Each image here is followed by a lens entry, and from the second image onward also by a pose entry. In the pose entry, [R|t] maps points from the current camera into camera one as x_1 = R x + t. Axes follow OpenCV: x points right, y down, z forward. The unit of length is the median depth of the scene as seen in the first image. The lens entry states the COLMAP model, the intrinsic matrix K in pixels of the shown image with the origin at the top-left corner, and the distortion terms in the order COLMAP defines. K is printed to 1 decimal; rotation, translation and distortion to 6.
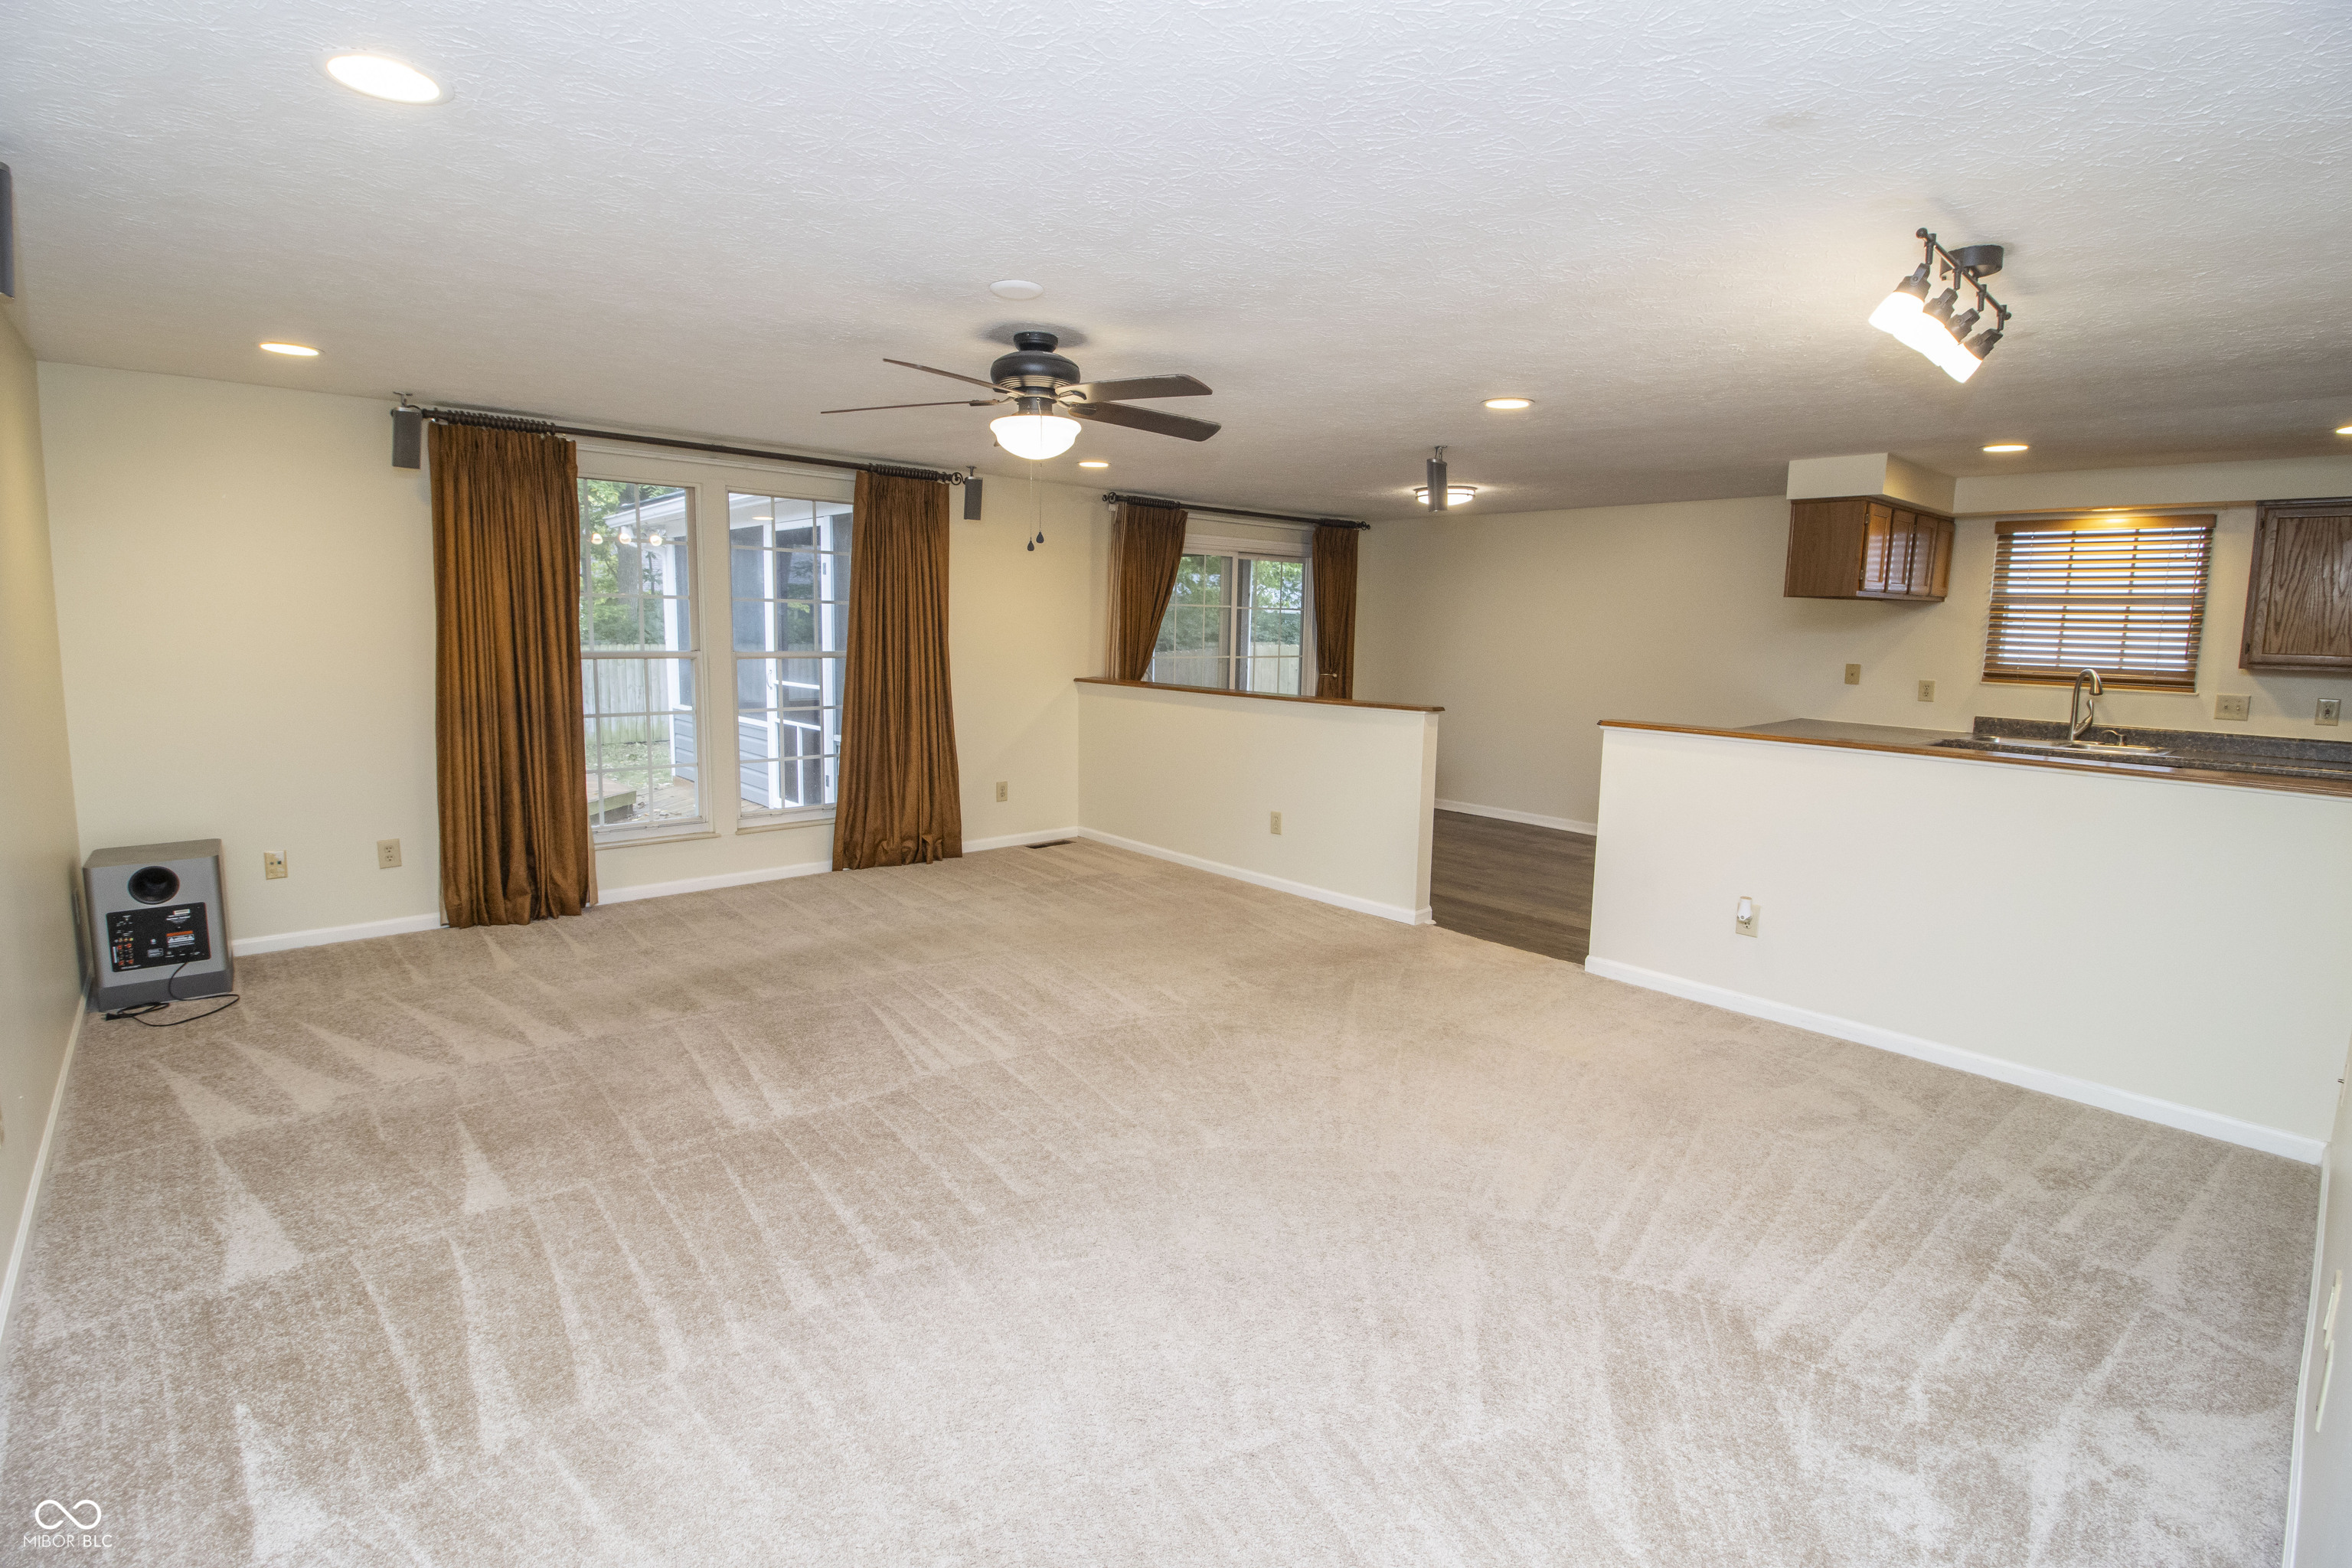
lens RADIAL K [[1082.4, 0, 1172.2], [0, 1082.4, 752.7], [0, 0, 1]] dist [-0.001062, -0.013491]
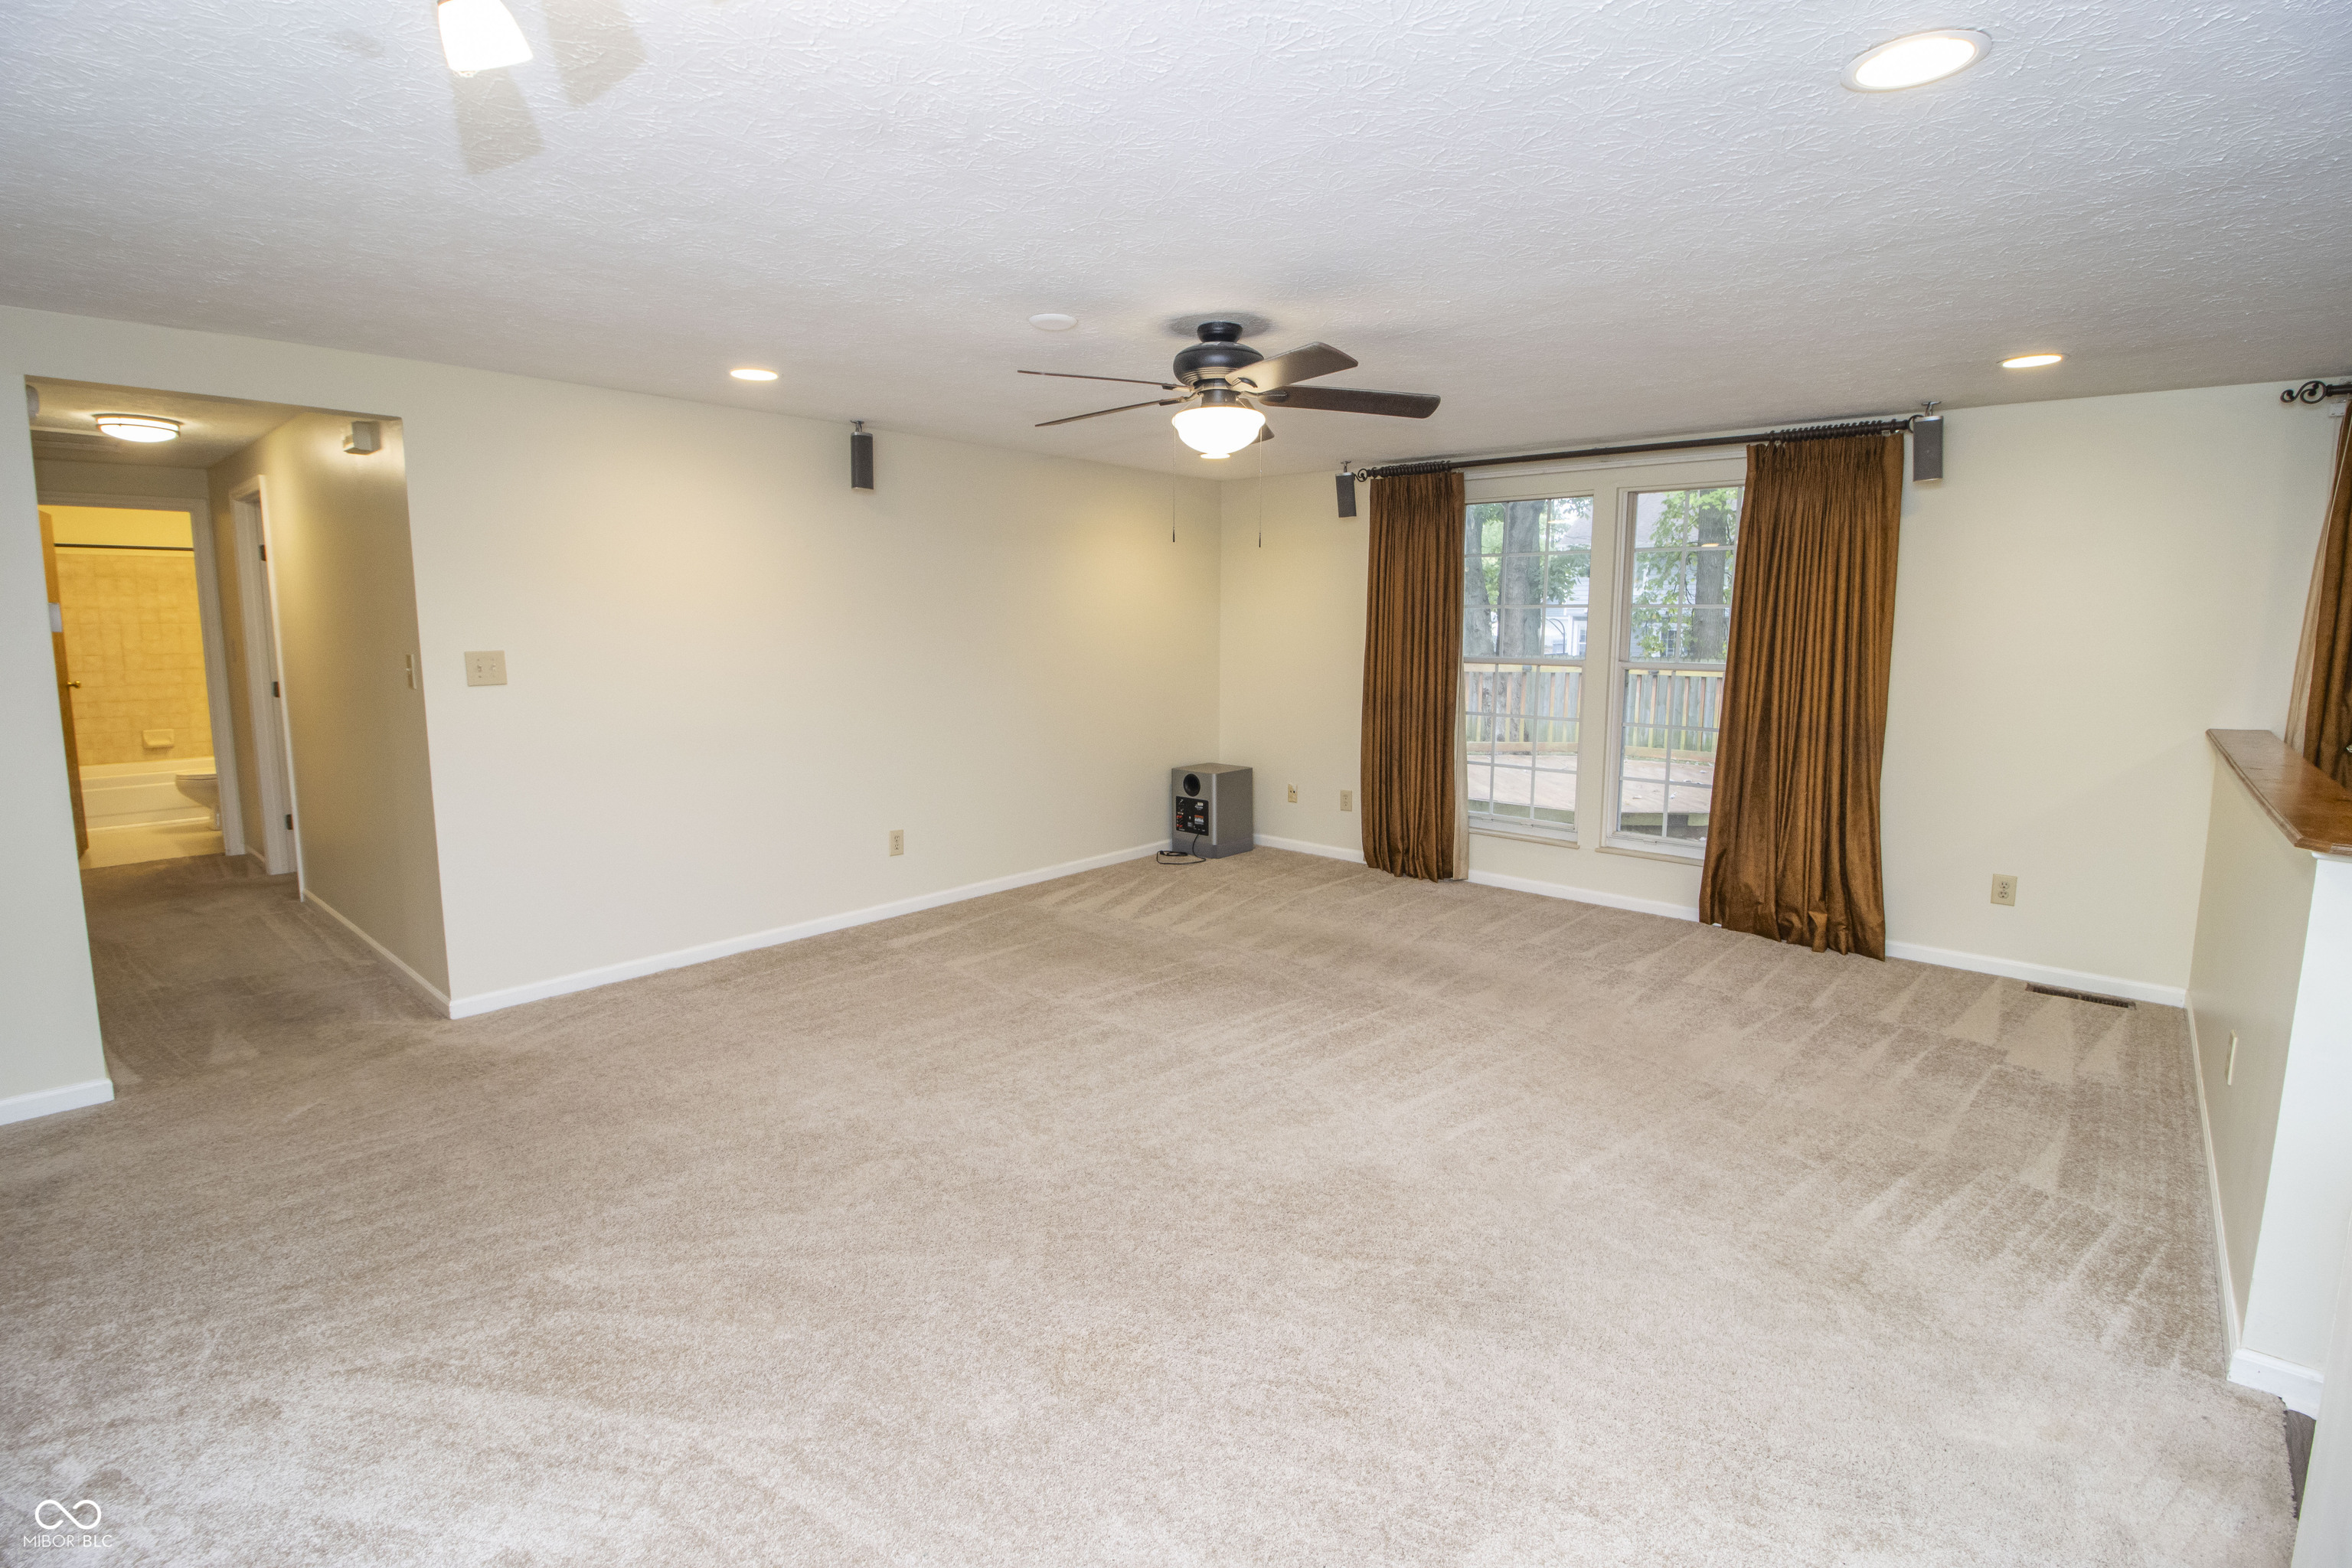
lens RADIAL K [[1082.4, 0, 1172.2], [0, 1082.4, 752.7], [0, 0, 1]] dist [-0.001062, -0.013491]
pose [[0.115267, 0.103595, -0.987918, 0.650759], [-0.119502, 0.988770, 0.089741, -0.068455], [0.986120, 0.107714, 0.126353, 0.653943]]
